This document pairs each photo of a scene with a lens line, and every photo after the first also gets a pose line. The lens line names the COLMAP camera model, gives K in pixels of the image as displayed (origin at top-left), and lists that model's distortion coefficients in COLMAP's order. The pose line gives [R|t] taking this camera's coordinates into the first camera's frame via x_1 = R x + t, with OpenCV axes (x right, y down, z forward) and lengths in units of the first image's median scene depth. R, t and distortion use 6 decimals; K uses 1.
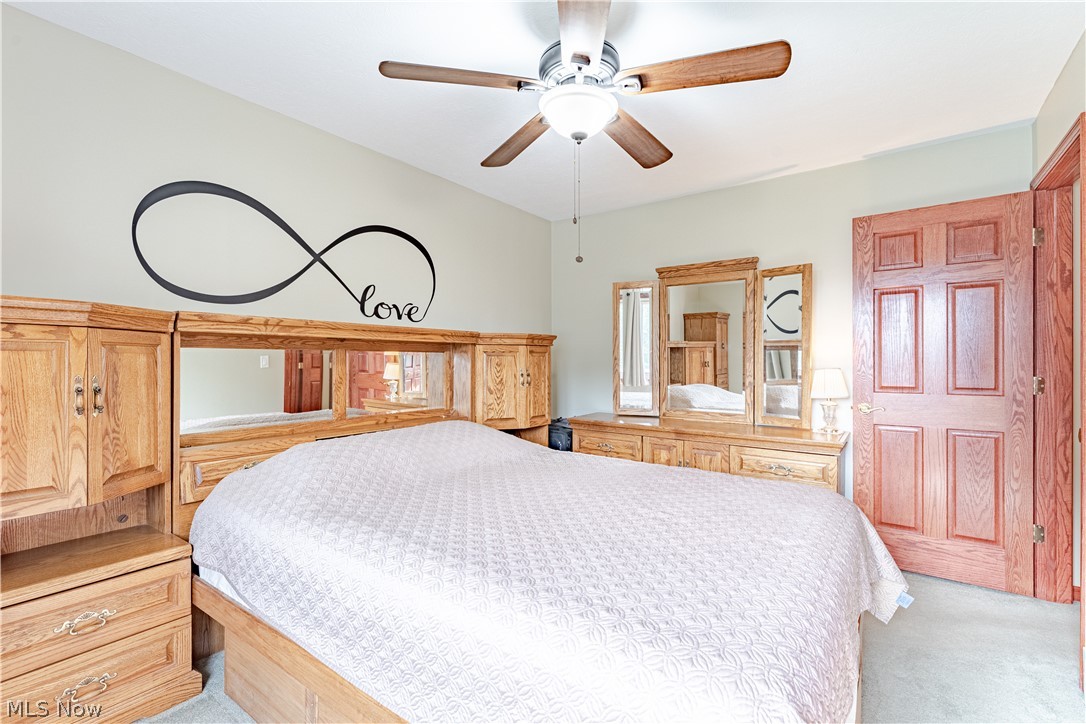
lens RADIAL K [[491.0, 0, 542.4], [0, 491.0, 359.2], [0, 0, 1]] dist [0.003489, -0.000053]
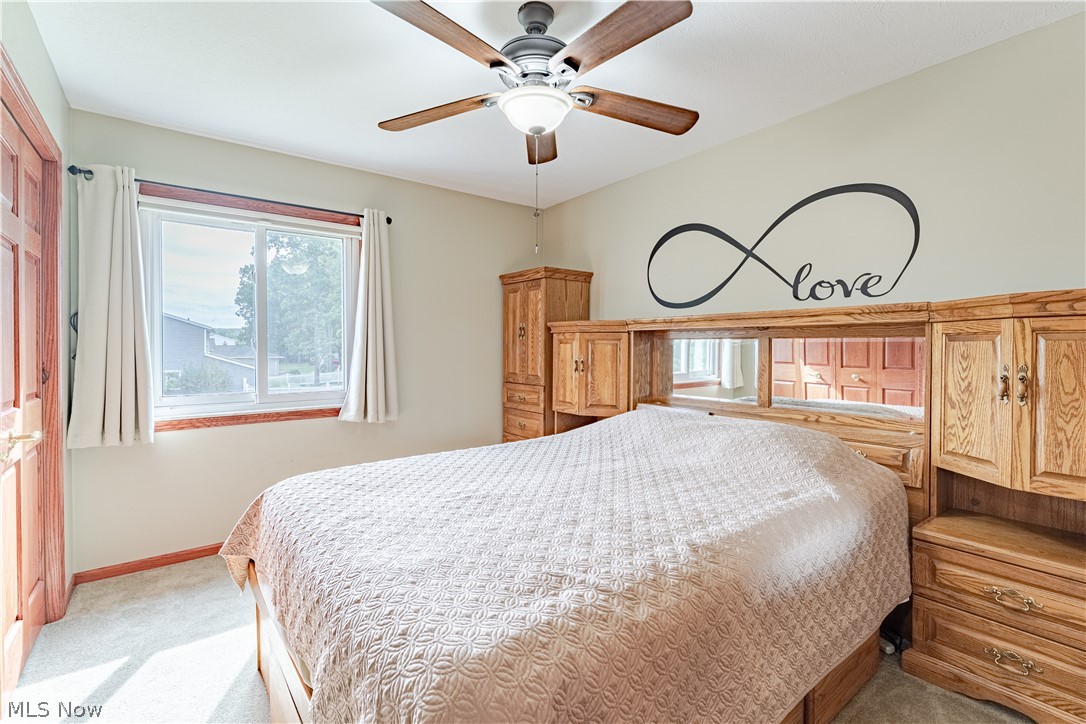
lens RADIAL K [[491.0, 0, 543.4], [0, 491.0, 355.6], [0, 0, 1]] dist [0.003489, -0.000053]
pose [[-0.286778, 0.012886, -0.957910, 0.626925], [-0.001507, 0.999902, 0.013902, 0.003348], [0.957996, 0.005430, -0.286730, 0.773564]]
